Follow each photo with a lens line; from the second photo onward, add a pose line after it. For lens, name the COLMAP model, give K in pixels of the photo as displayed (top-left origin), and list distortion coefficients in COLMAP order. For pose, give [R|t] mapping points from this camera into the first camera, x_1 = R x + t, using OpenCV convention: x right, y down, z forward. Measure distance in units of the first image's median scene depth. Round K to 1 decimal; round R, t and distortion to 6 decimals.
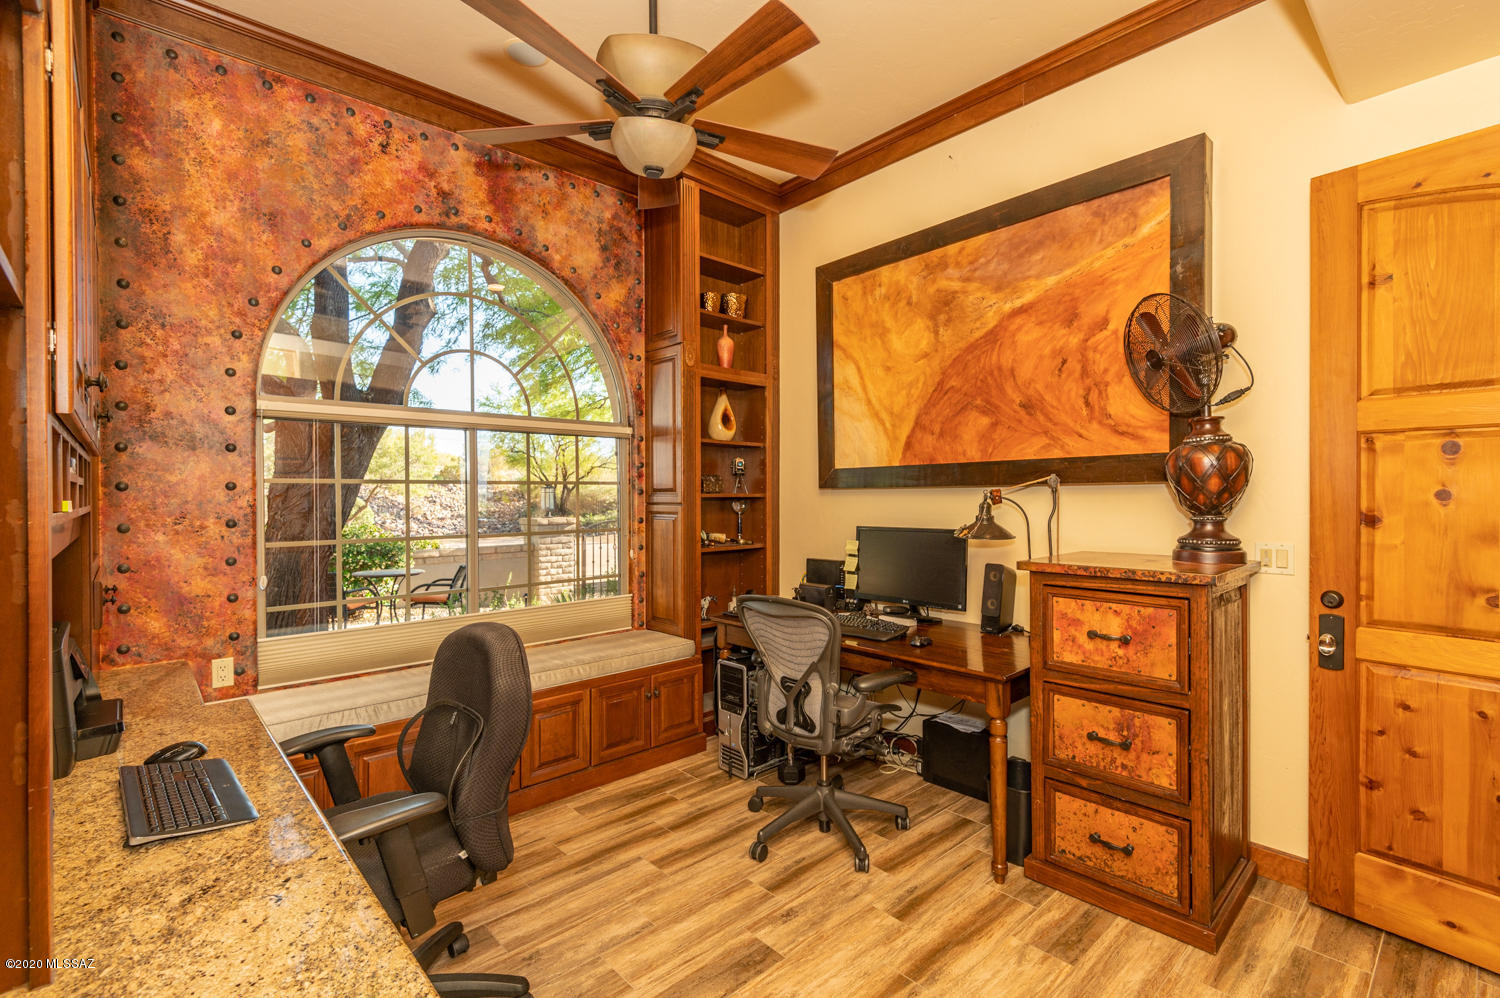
lens RADIAL K [[706.7, 0, 775.6], [0, 706.7, 511.2], [0, 0, 1]] dist [0.017597, -0.014147]
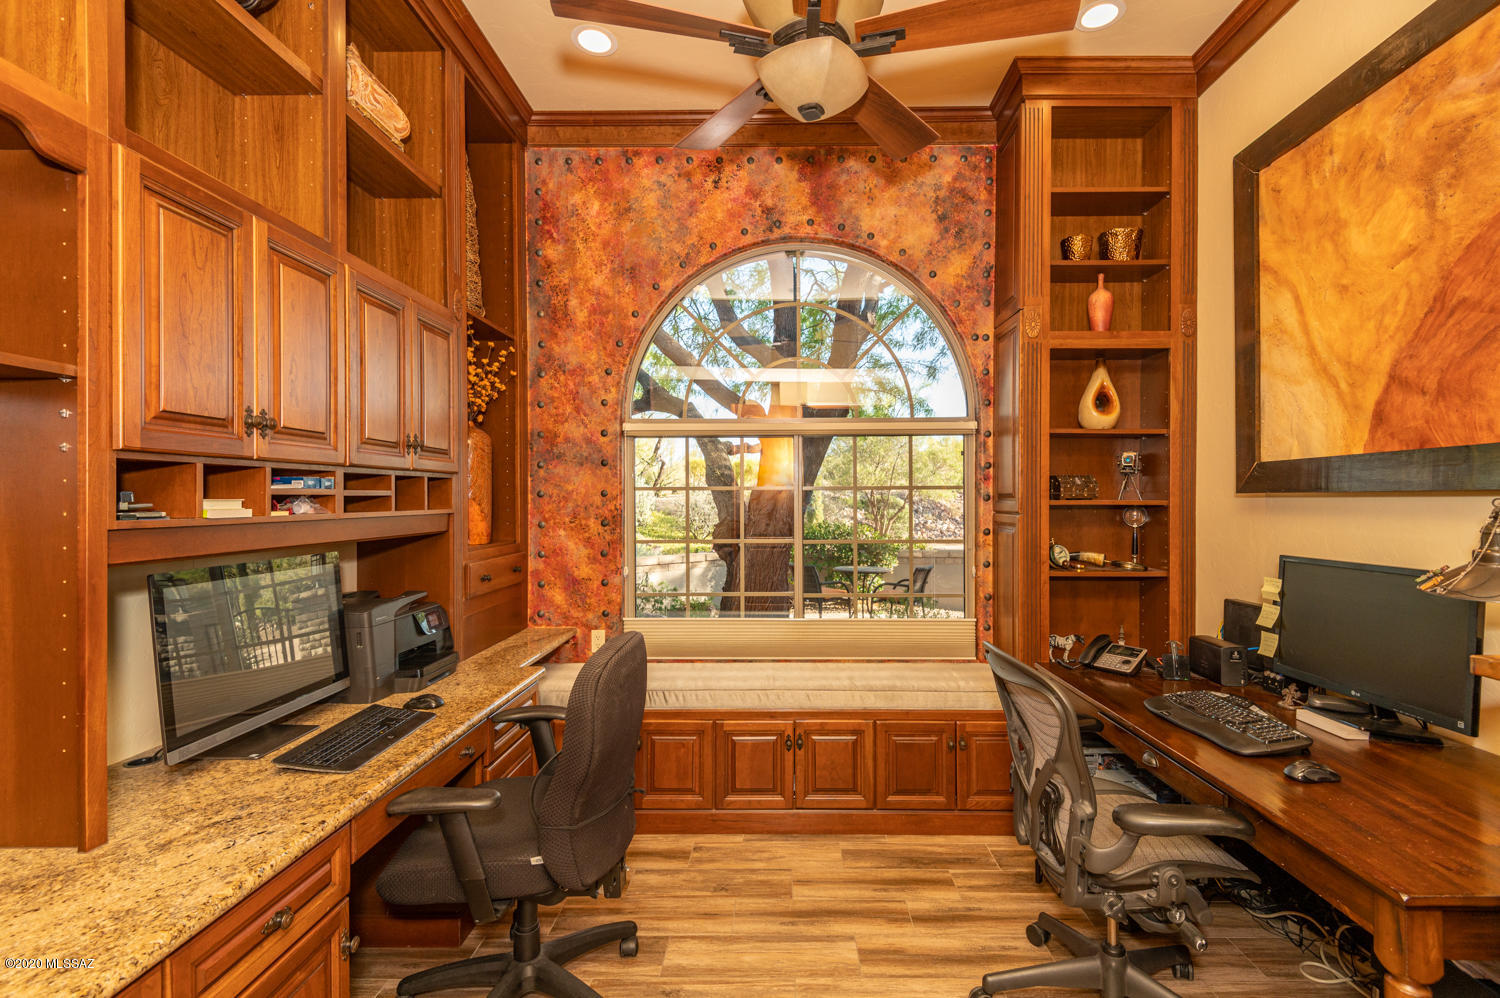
lens RADIAL K [[706.7, 0, 736.1], [0, 706.7, 508.6], [0, 0, 1]] dist [0.017597, -0.014147]
pose [[0.702573, 0.013767, -0.711478, 0.237647], [-0.018367, 0.999831, 0.001210, -0.012081], [0.711374, 0.012218, 0.702707, 0.244849]]
